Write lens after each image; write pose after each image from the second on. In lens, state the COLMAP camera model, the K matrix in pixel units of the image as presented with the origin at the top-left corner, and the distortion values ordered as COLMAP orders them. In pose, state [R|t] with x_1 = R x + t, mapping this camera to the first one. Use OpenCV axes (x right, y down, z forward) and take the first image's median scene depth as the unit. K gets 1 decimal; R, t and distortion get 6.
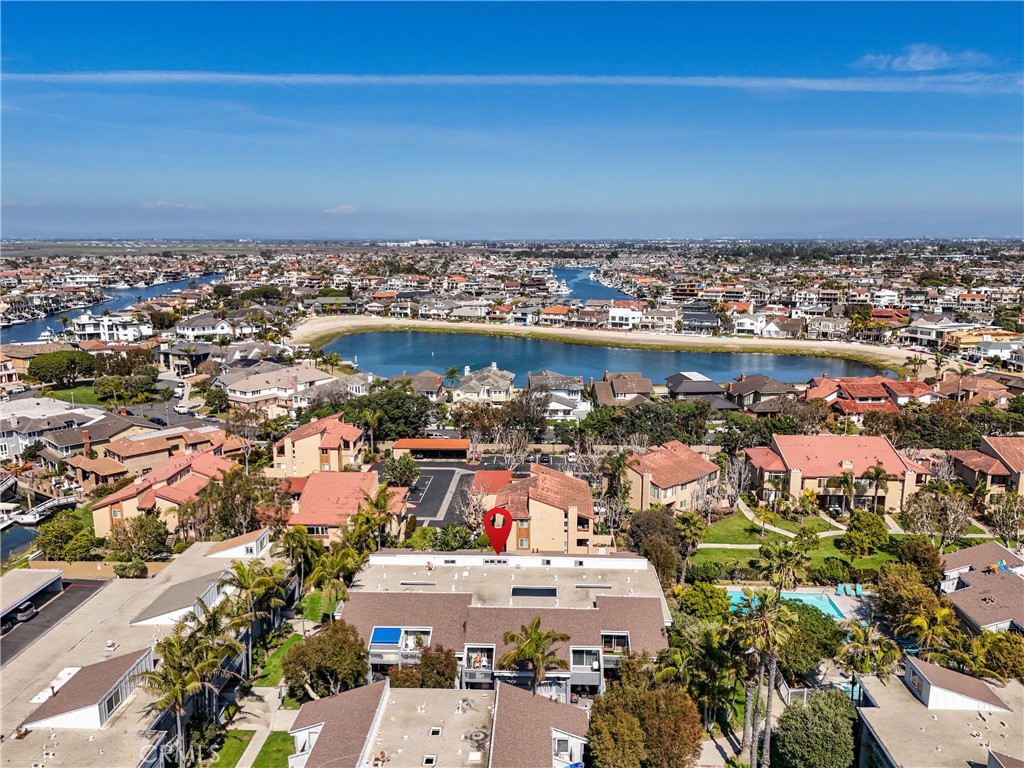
lens RADIAL K [[757.7, 0, 516.3], [0, 757.7, 388.0], [0, 0, 1]] dist [0.066227, -0.048116]
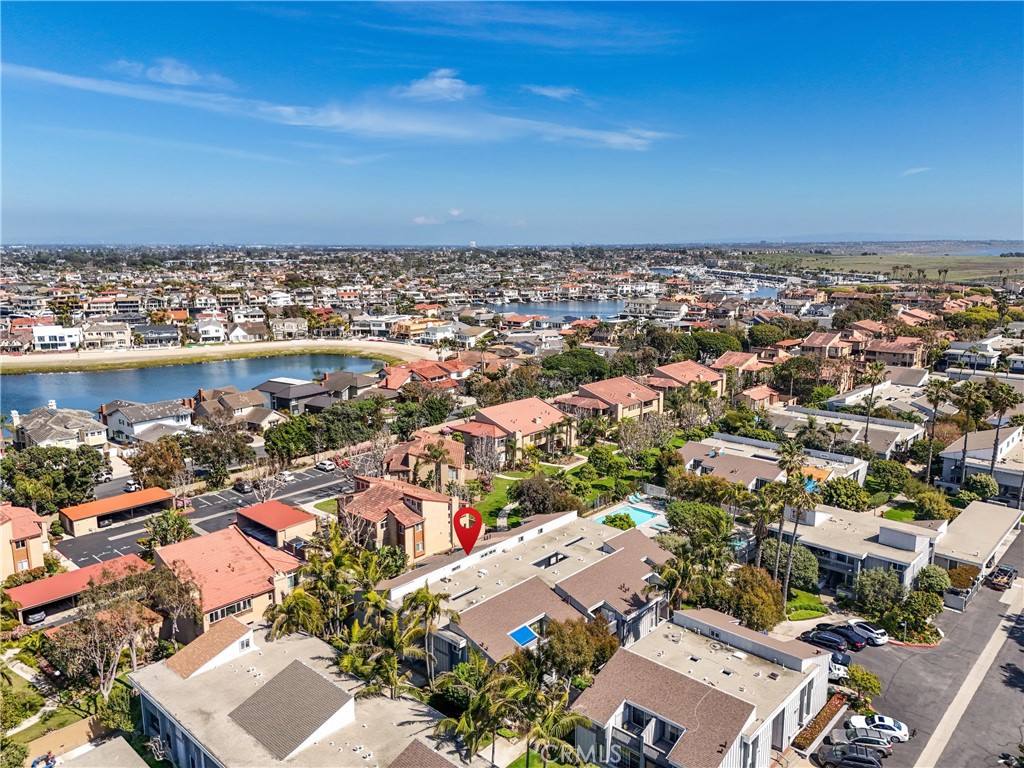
lens RADIAL K [[757.7, 0, 491.6], [0, 757.7, 387.6], [0, 0, 1]] dist [0.066227, -0.048116]
pose [[0.659786, -0.144887, 0.737353, -0.189229], [0.149928, 0.986889, 0.059765, -0.015490], [-0.736345, 0.071118, 0.672859, 0.065249]]
